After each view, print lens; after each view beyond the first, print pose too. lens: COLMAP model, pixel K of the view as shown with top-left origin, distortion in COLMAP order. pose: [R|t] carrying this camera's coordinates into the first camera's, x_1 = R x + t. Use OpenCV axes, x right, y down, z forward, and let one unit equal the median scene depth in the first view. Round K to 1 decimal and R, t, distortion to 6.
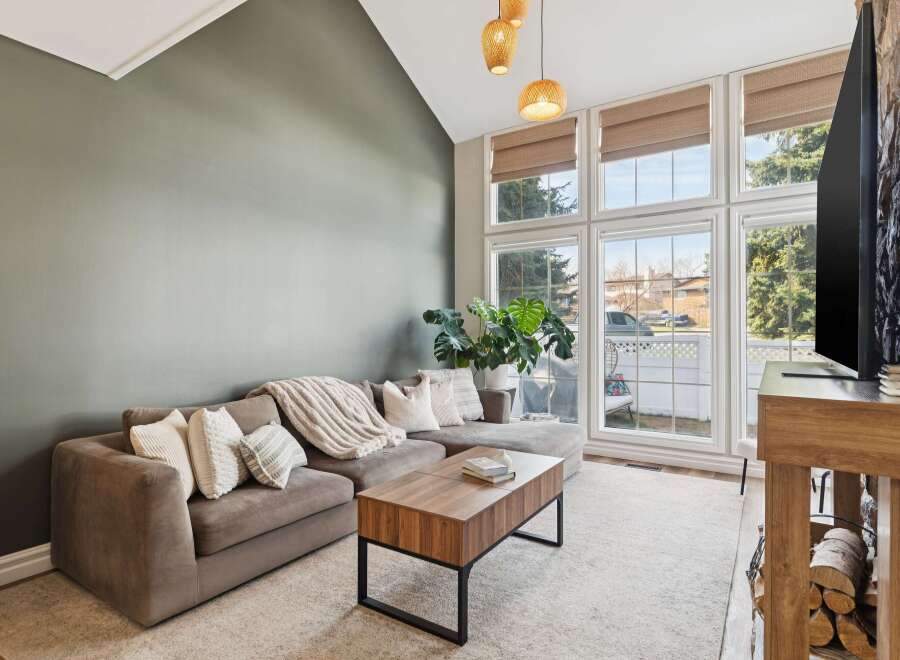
lens RADIAL K [[491.9, 0, 450.3], [0, 491.9, 332.9], [0, 0, 1]] dist [-0.000691, -0.000678]
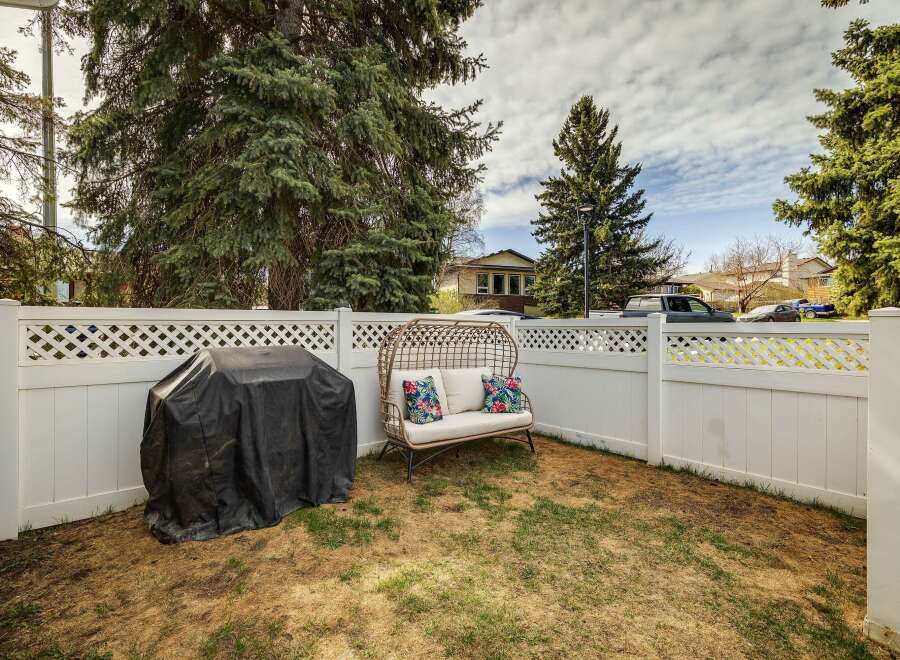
lens RADIAL K [[454.9, 0, 451.1], [0, 454.9, 328.5], [0, 0, 1]] dist [0.002857, 0.000360]
pose [[0.958652, -0.002426, -0.284569, 0.819692], [0.002141, 0.999997, -0.001312, 0.039185], [0.284572, 0.000648, 0.958655, 0.793372]]
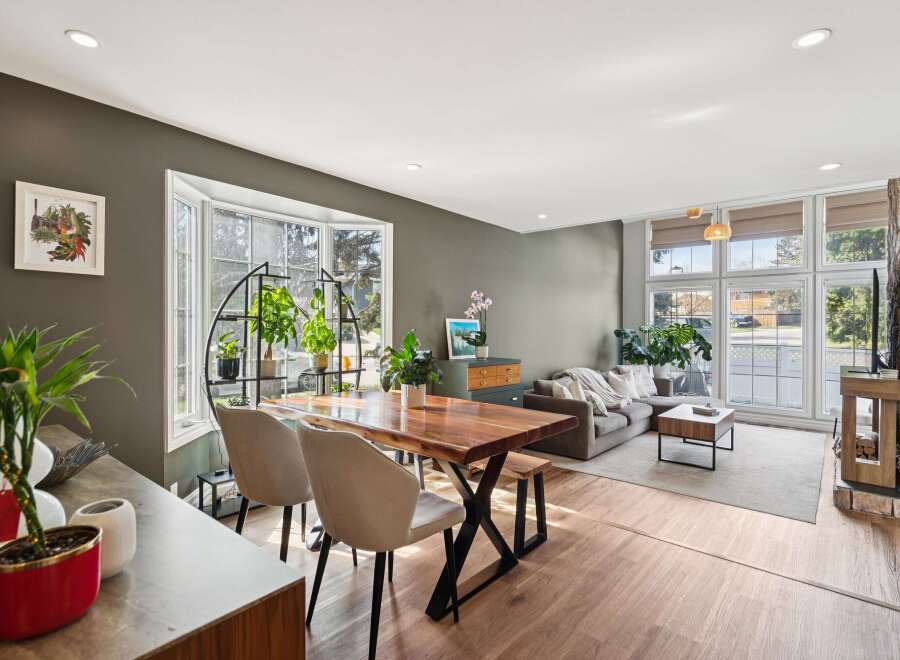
lens RADIAL K [[454.9, 0, 451.1], [0, 454.9, 328.5], [0, 0, 1]] dist [0.002857, 0.000360]
pose [[0.992279, 0.010756, -0.123556, -0.444573], [-0.010670, 0.999942, 0.001351, -0.049198], [0.123563, -0.000022, 0.992337, -0.659482]]
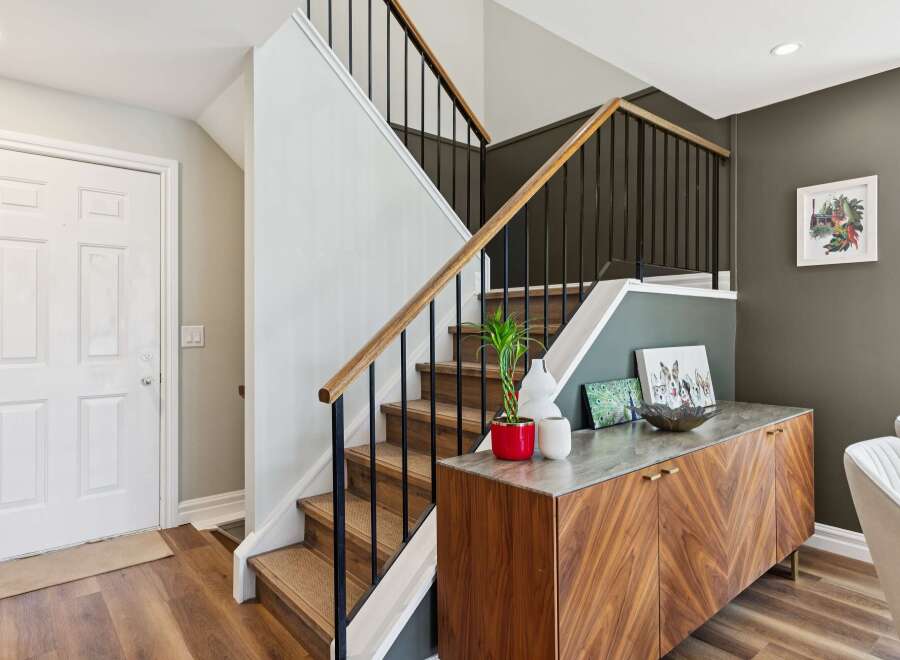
lens RADIAL K [[540.0, 0, 450.1], [0, 540.0, 323.1], [0, 0, 1]] dist [-0.001787, -0.000925]
pose [[-0.285926, 0.000528, -0.958252, -0.220572], [0.002974, 0.999996, -0.000337, -0.040206], [0.958247, -0.002946, -0.285926, -0.444518]]
